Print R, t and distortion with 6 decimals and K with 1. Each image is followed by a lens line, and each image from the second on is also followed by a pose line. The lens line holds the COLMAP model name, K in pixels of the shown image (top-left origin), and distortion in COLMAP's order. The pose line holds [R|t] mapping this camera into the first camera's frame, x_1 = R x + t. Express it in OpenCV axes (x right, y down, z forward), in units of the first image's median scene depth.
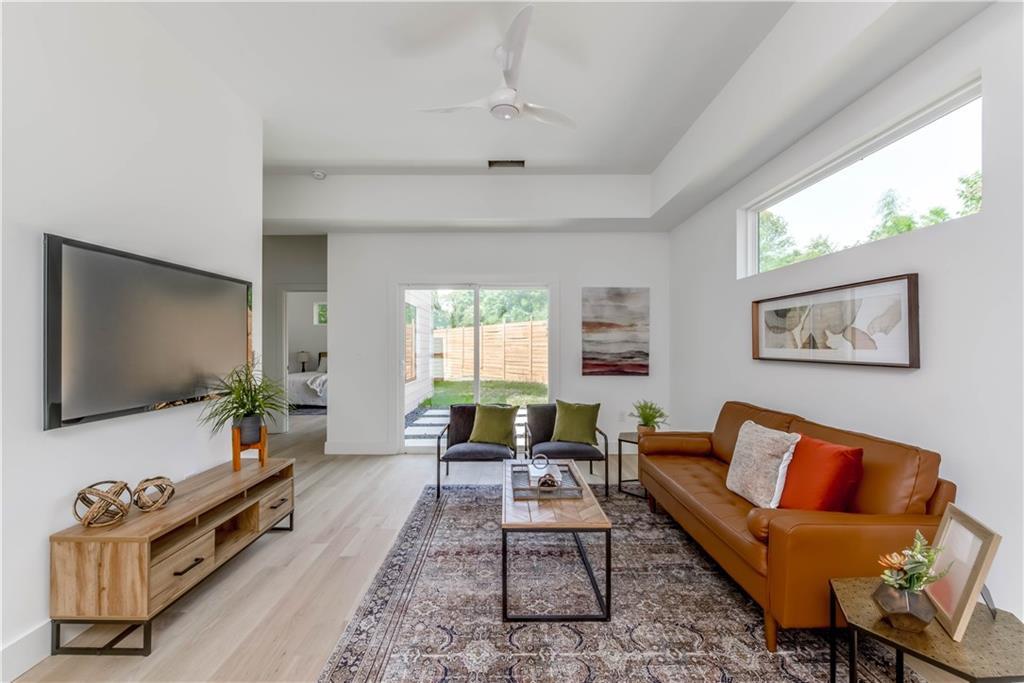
lens RADIAL K [[428.1, 0, 507.1], [0, 428.1, 343.1], [0, 0, 1]] dist [-0.001722, -0.000823]
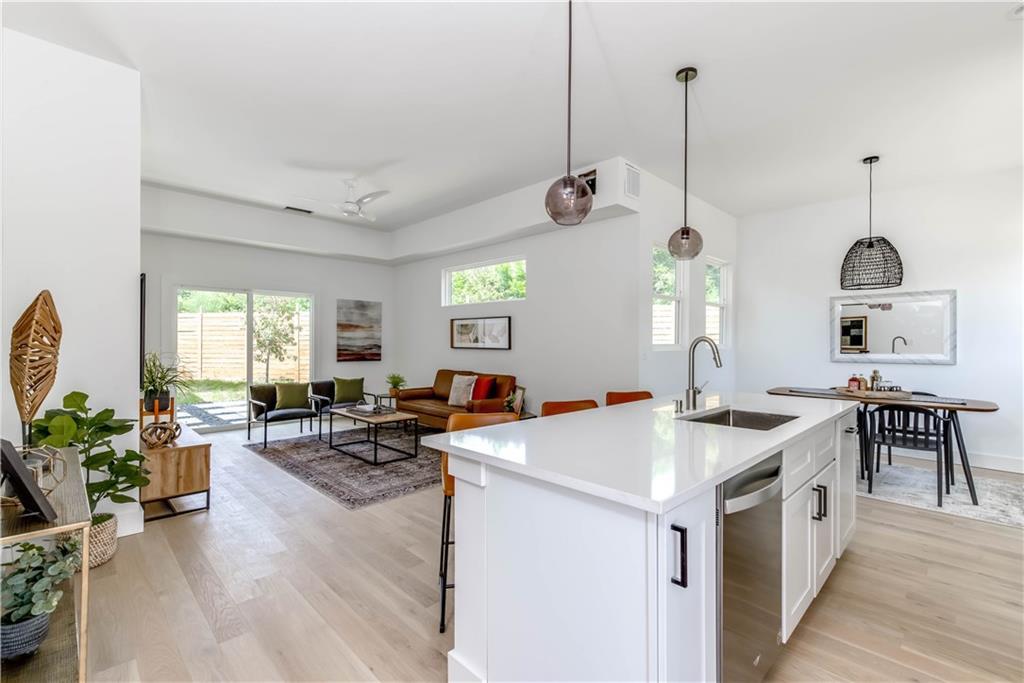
lens RADIAL K [[449.0, 0, 512.0], [0, 449.0, 341.5], [0, 0, 1]] dist [0.000762, -0.000095]
pose [[0.712857, 0.004664, 0.701294, -0.803093], [-0.010081, 0.999943, 0.003597, -0.003567], [-0.701237, -0.009633, 0.712863, -0.809028]]
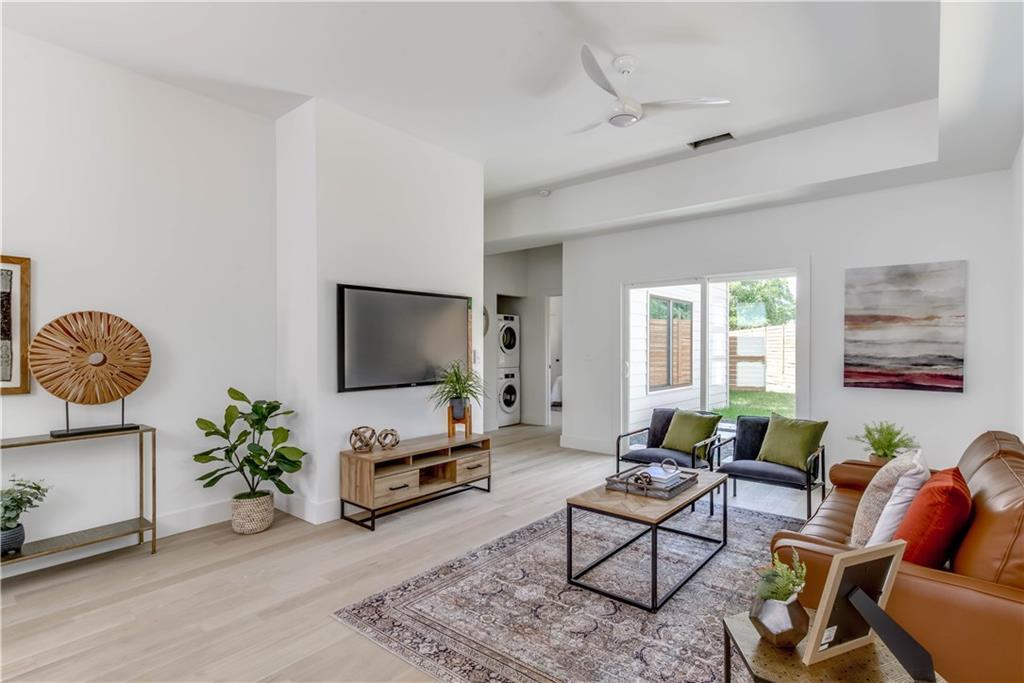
lens RADIAL K [[507.1, 0, 513.2], [0, 507.1, 349.6], [0, 0, 1]] dist [0.022304, -0.000121]
pose [[0.770585, 0.006874, -0.637300, 0.537841], [0.001128, 0.999926, 0.012150, -0.002055], [0.637336, -0.010081, 0.770520, -0.115231]]
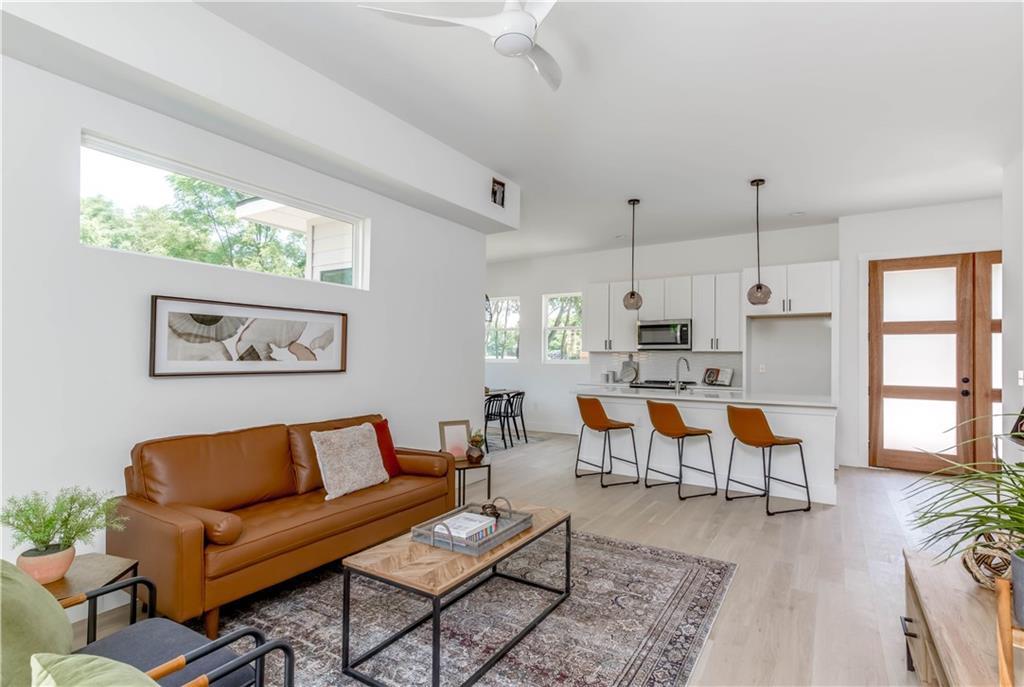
lens RADIAL K [[507.1, 0, 513.2], [0, 507.1, 351.6], [0, 0, 1]] dist [0.022304, -0.000121]
pose [[-0.846634, -0.002169, 0.532171, -0.441366], [-0.011358, 0.999838, -0.013994, 0.001670], [-0.532054, -0.017892, -0.846521, 1.615702]]
